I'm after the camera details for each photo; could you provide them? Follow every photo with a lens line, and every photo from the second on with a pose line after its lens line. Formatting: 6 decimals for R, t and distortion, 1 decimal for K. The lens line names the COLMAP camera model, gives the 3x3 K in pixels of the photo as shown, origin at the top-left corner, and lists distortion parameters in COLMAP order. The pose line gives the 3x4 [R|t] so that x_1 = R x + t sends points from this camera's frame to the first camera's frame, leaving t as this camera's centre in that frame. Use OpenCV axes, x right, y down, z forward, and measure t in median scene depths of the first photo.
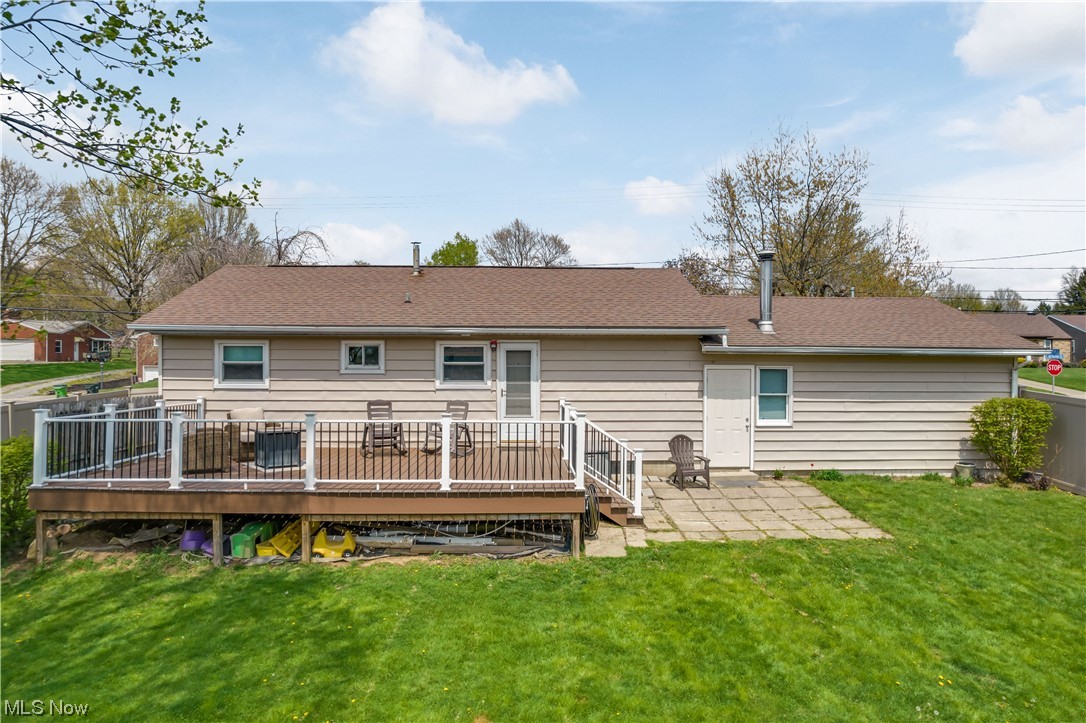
lens RADIAL K [[692.6, 0, 541.1], [0, 692.6, 348.8], [0, 0, 1]] dist [-0.077169, 0.068329]
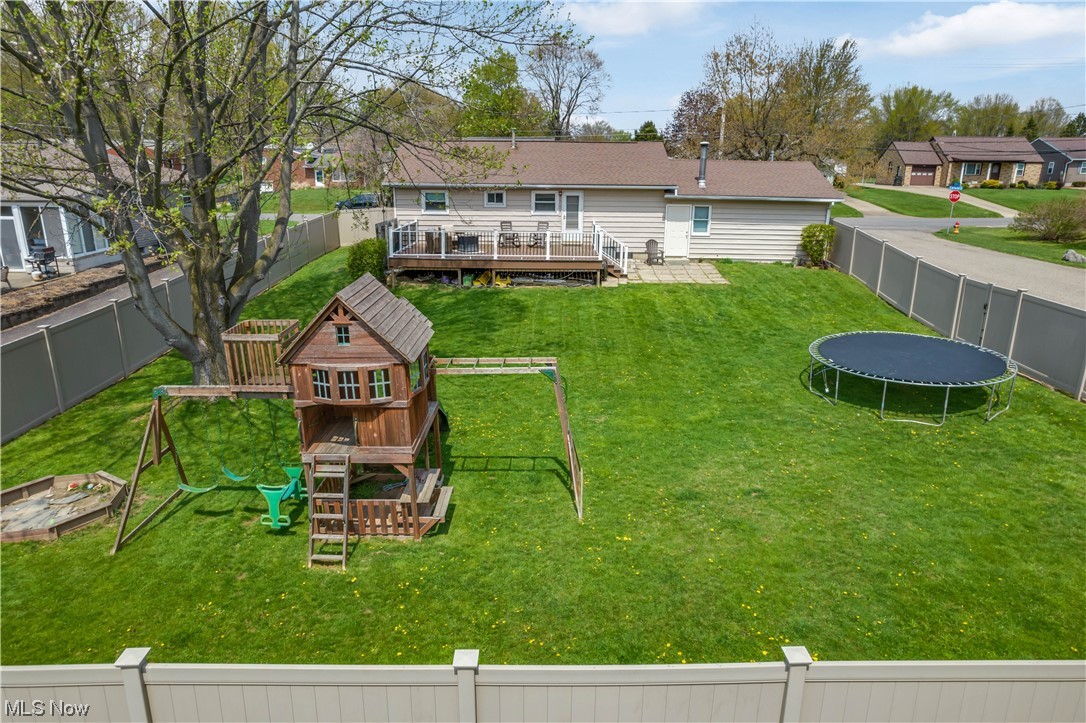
lens RADIAL K [[710.6, 0, 544.4], [0, 710.6, 366.3], [0, 0, 1]] dist [-0.071775, 0.062815]
pose [[0.999309, 0.016337, -0.033392, -0.037844], [-0.005687, 0.954872, 0.296965, -0.134141], [0.036737, -0.296570, 0.954304, -1.100946]]
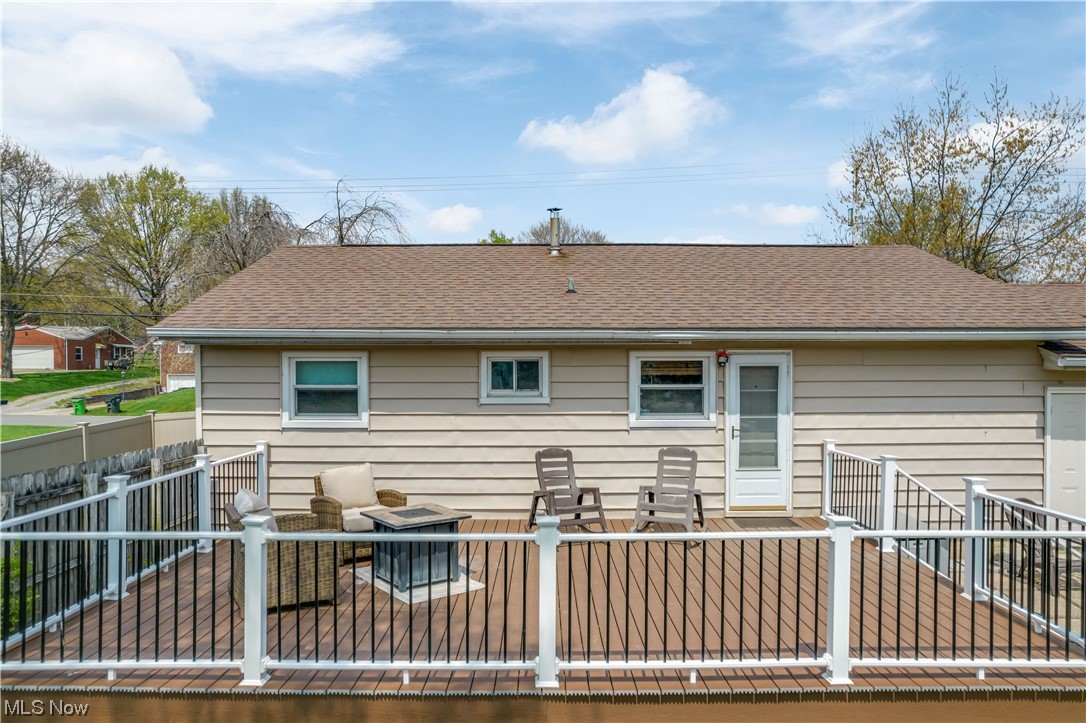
lens RADIAL K [[710.6, 0, 544.4], [0, 710.6, 366.3], [0, 0, 1]] dist [-0.071775, 0.062815]
pose [[0.999399, -0.004523, -0.034365, -0.207437], [0.005211, 0.999787, 0.019978, -0.011198], [0.034267, -0.020146, 0.999210, 0.345358]]
